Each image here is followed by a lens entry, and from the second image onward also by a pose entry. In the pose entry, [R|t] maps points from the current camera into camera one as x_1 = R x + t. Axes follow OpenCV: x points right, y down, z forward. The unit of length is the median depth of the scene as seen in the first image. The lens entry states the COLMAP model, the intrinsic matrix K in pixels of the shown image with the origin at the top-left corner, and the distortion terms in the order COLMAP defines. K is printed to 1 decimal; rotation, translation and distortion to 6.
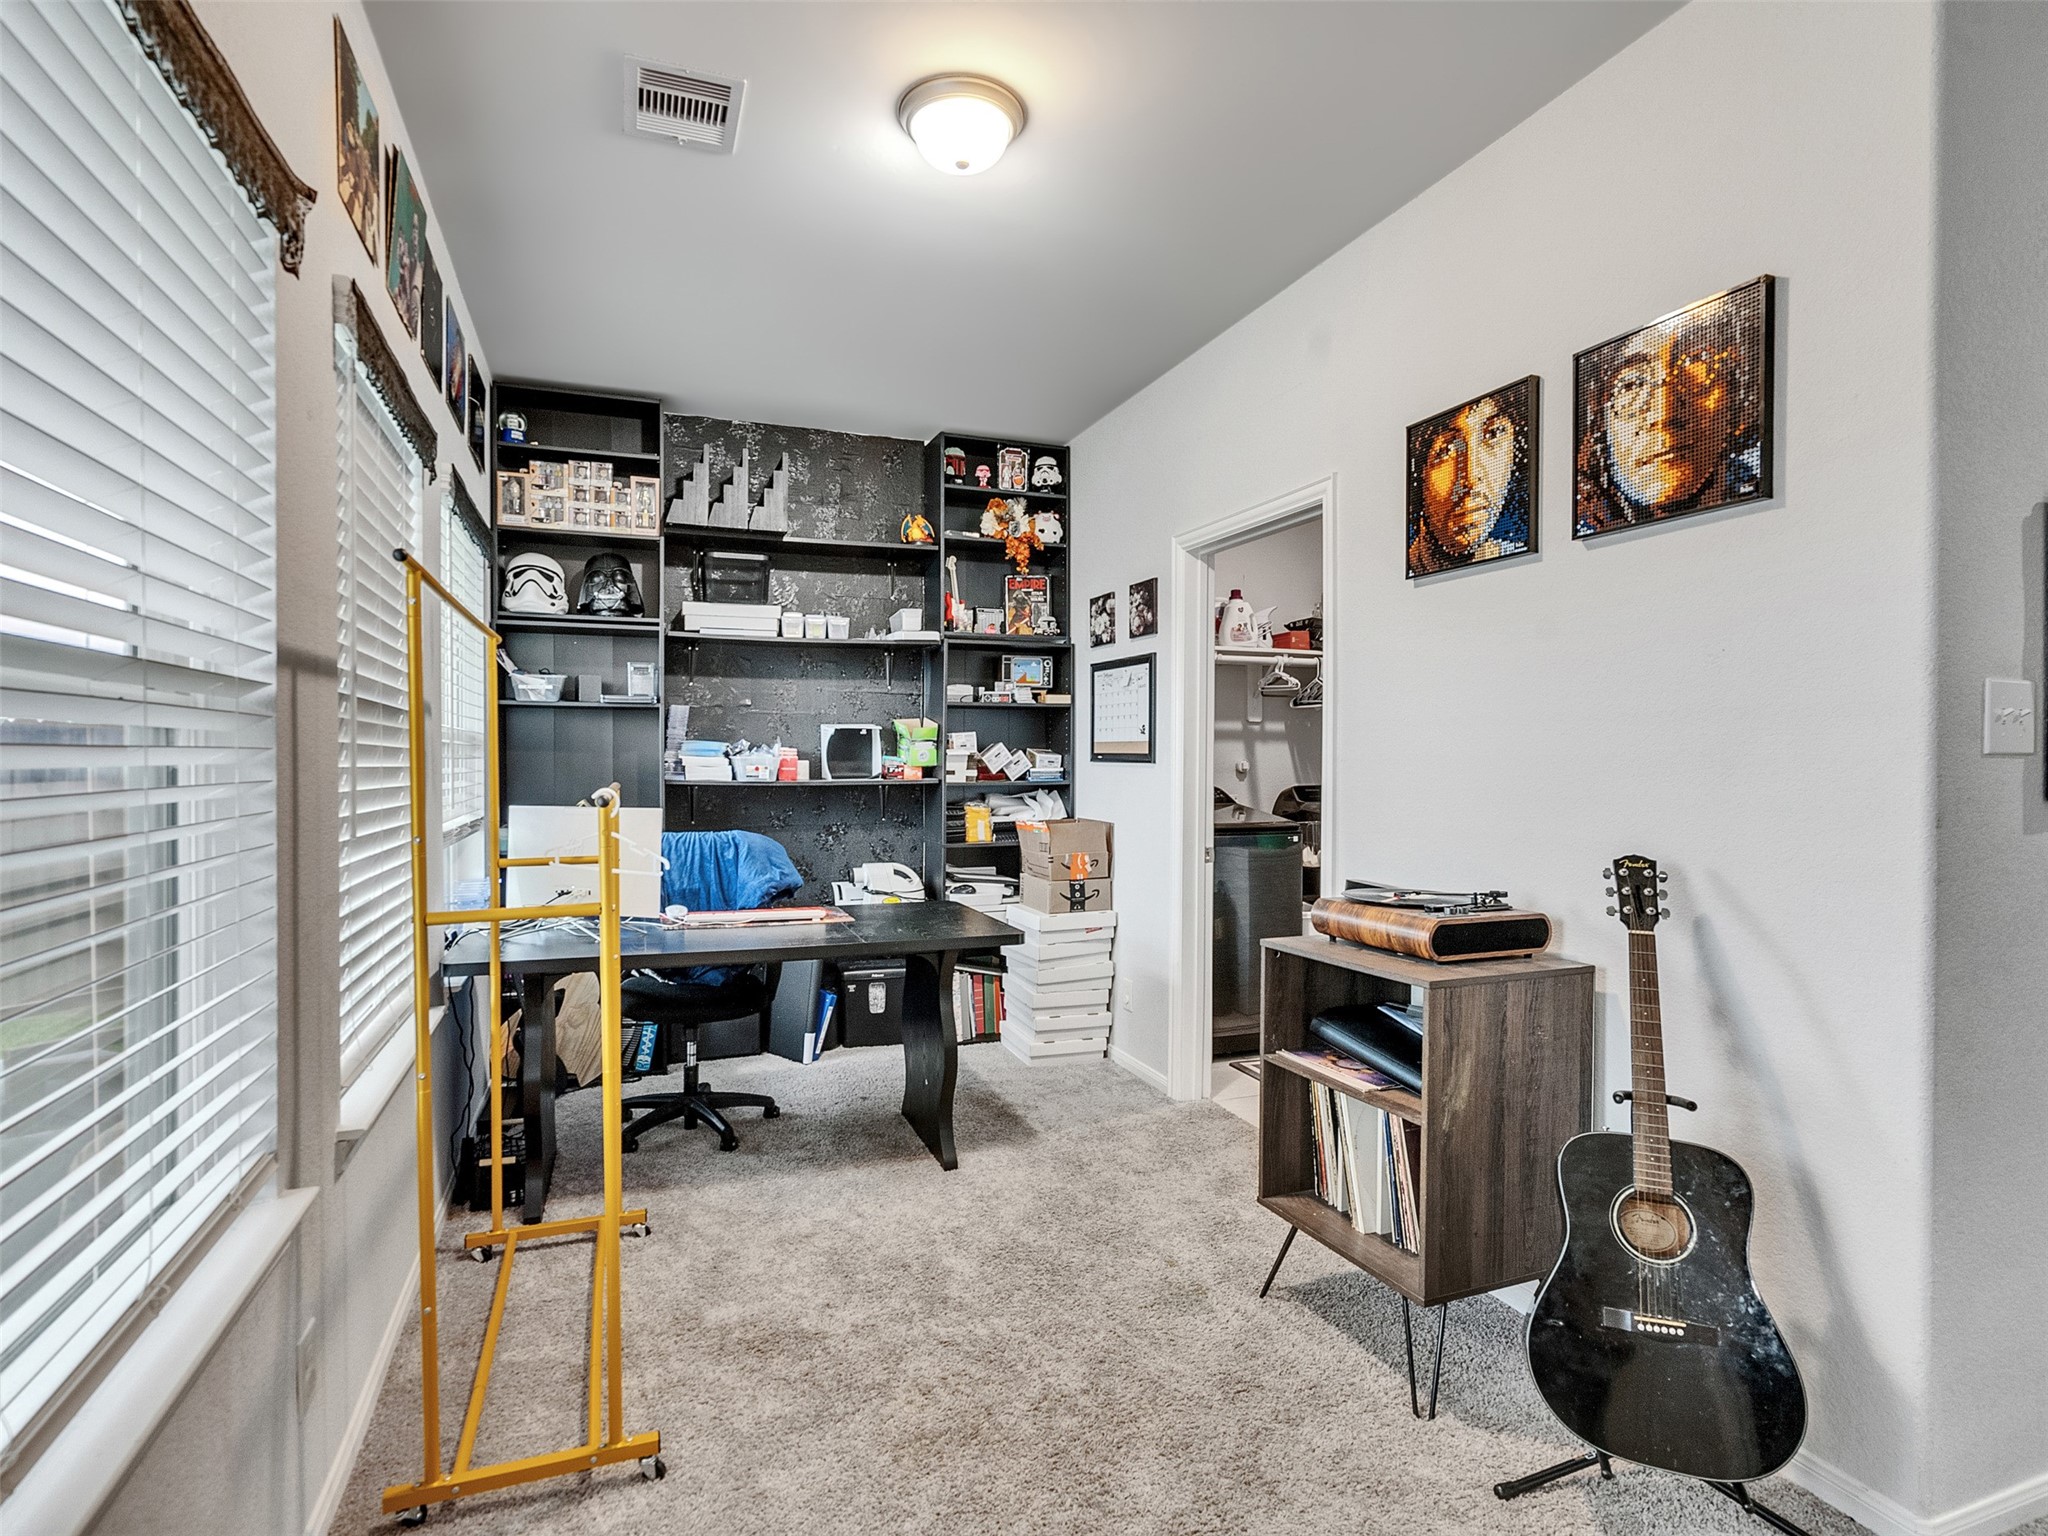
lens RADIAL K [[1044.8, 0, 1024.8], [0, 1044.8, 767.4], [0, 0, 1]] dist [-0.007668, 0.004617]
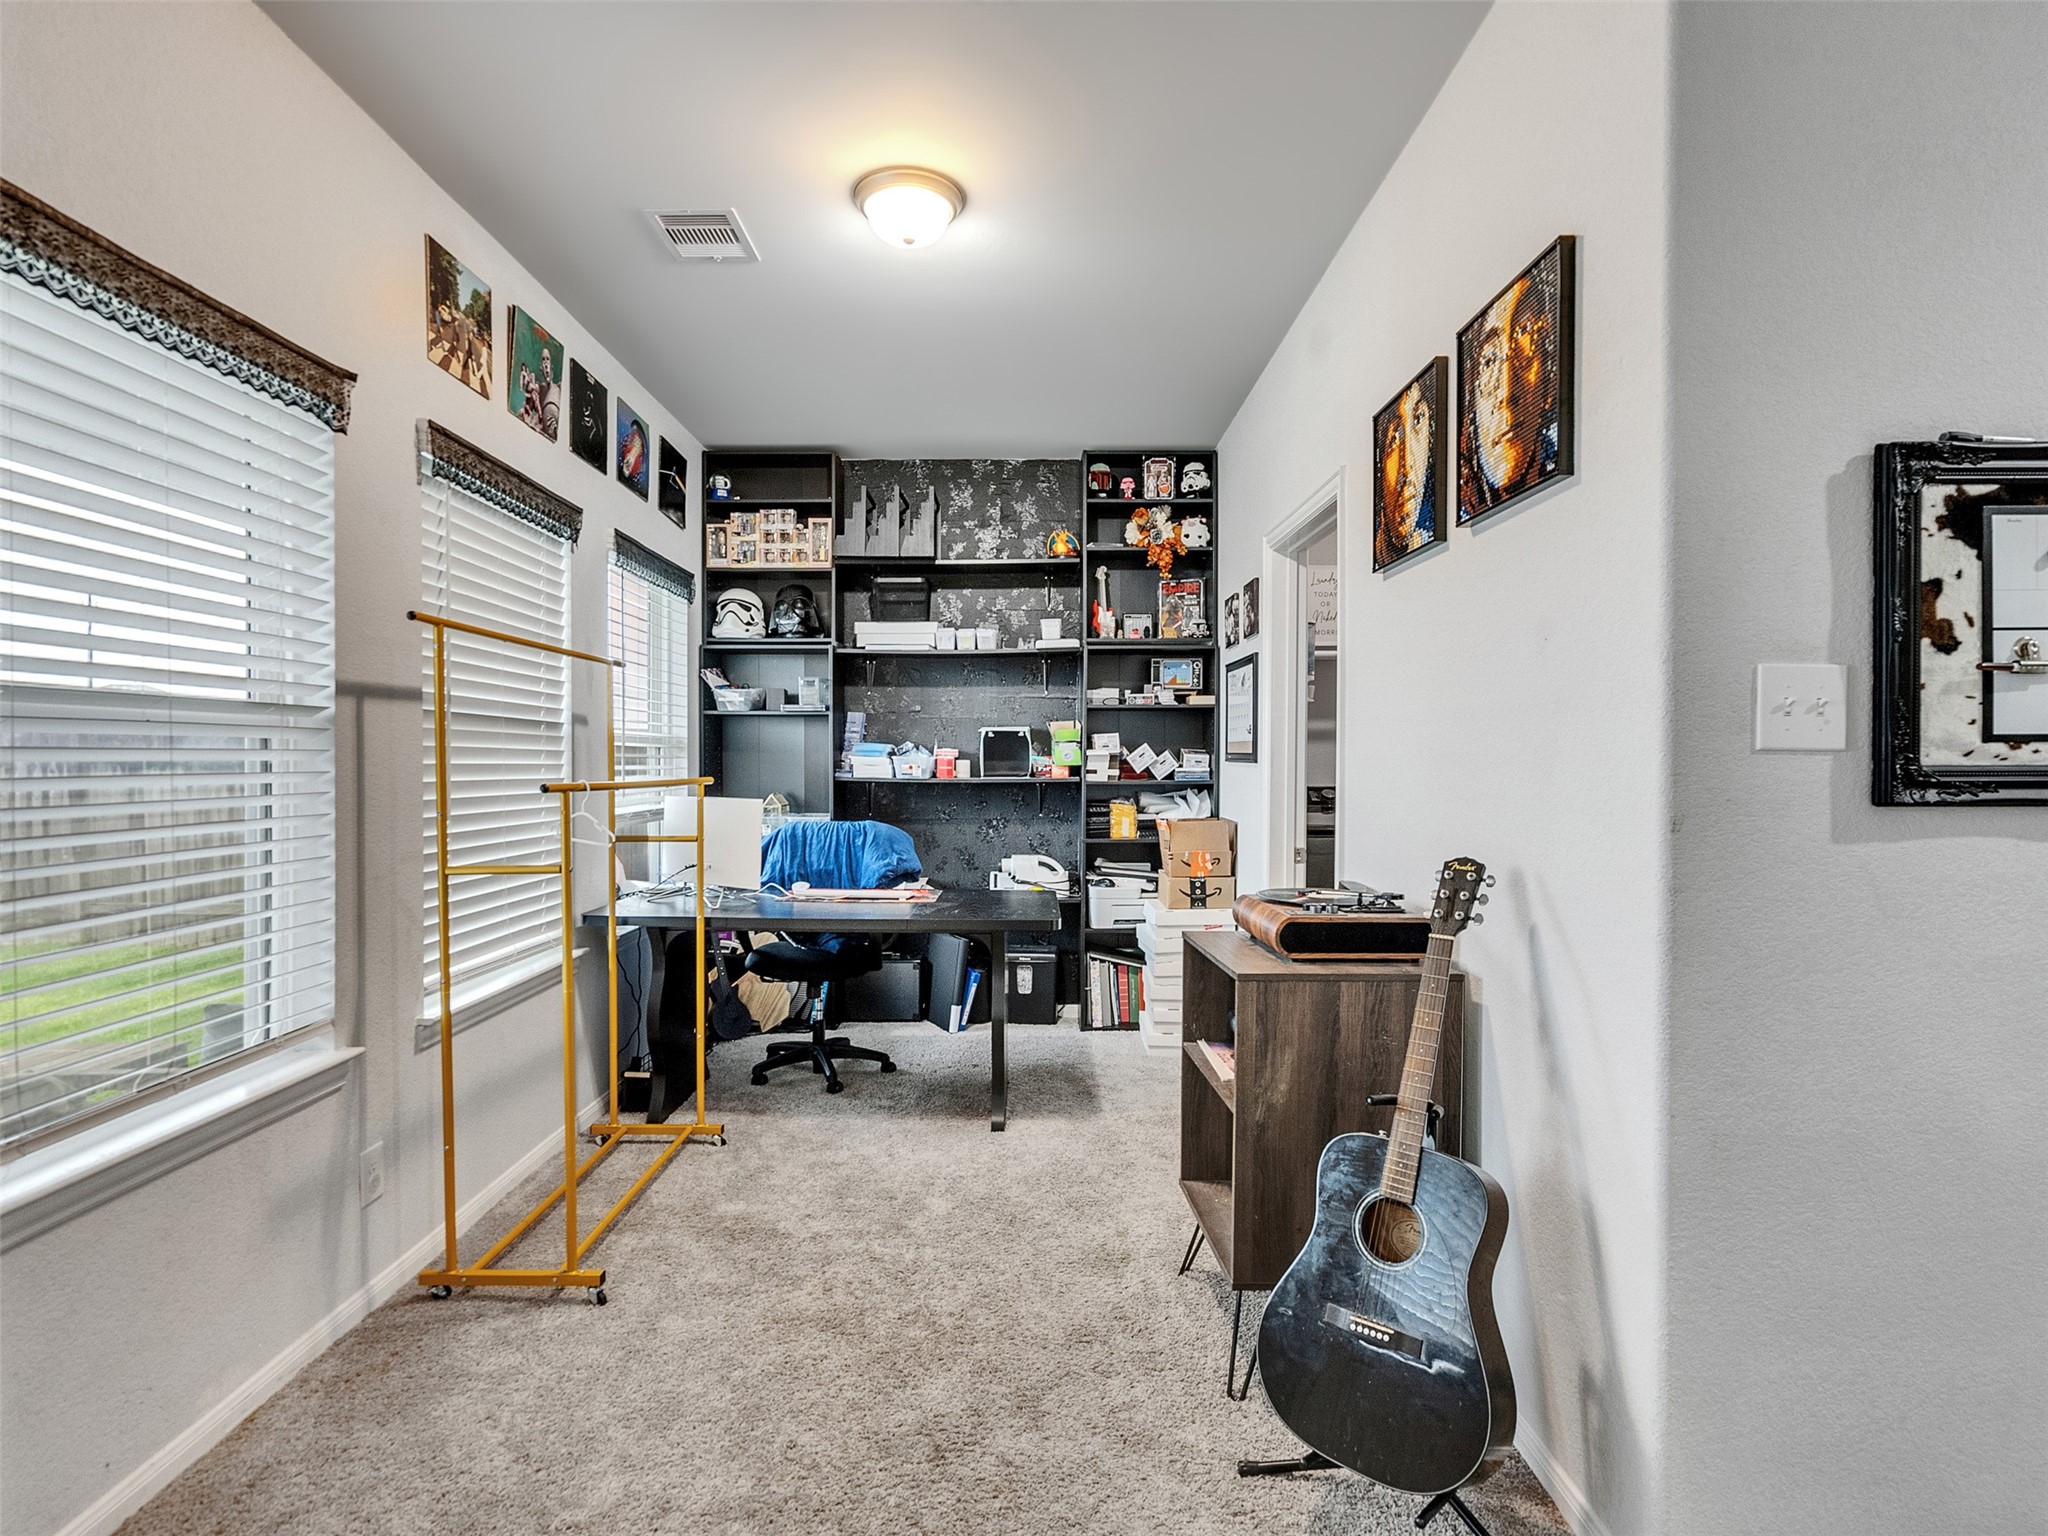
lens RADIAL K [[1044.8, 0, 1008.7], [0, 1044.8, 767.8], [0, 0, 1]] dist [-0.007668, 0.004617]
pose [[0.934259, 0.002760, -0.356585, 0.302964], [-0.002996, 0.999996, -0.000109, 0.001934], [0.356583, 0.001170, 0.934263, -0.023125]]
